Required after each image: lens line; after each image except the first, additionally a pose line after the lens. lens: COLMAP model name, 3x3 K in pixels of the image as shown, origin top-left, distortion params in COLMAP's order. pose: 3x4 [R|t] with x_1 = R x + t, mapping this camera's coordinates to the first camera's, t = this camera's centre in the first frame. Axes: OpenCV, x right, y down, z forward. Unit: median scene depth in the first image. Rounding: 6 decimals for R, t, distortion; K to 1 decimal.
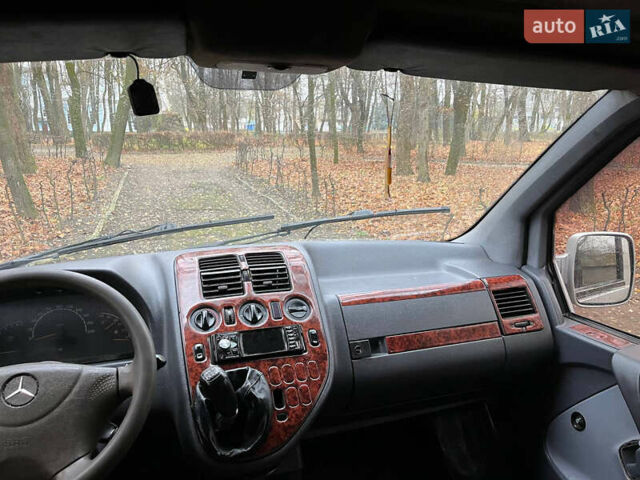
lens RADIAL K [[484.9, 0, 317.9], [0, 484.9, 239.5], [0, 0, 1]] dist [0.067600, -0.088532]
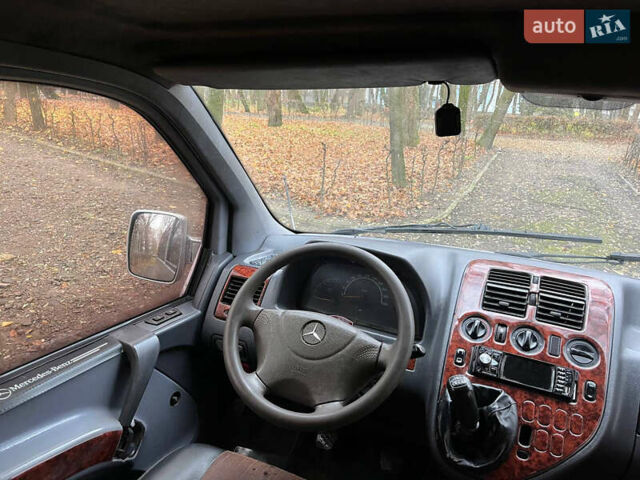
lens RADIAL K [[484.9, 0, 317.9], [0, 484.9, 239.5], [0, 0, 1]] dist [0.067600, -0.088532]
pose [[0.745114, 0.230380, -0.625884, 0.121712], [-0.208071, 0.971904, 0.110037, -0.062247], [0.633649, 0.048238, 0.772115, -0.013909]]
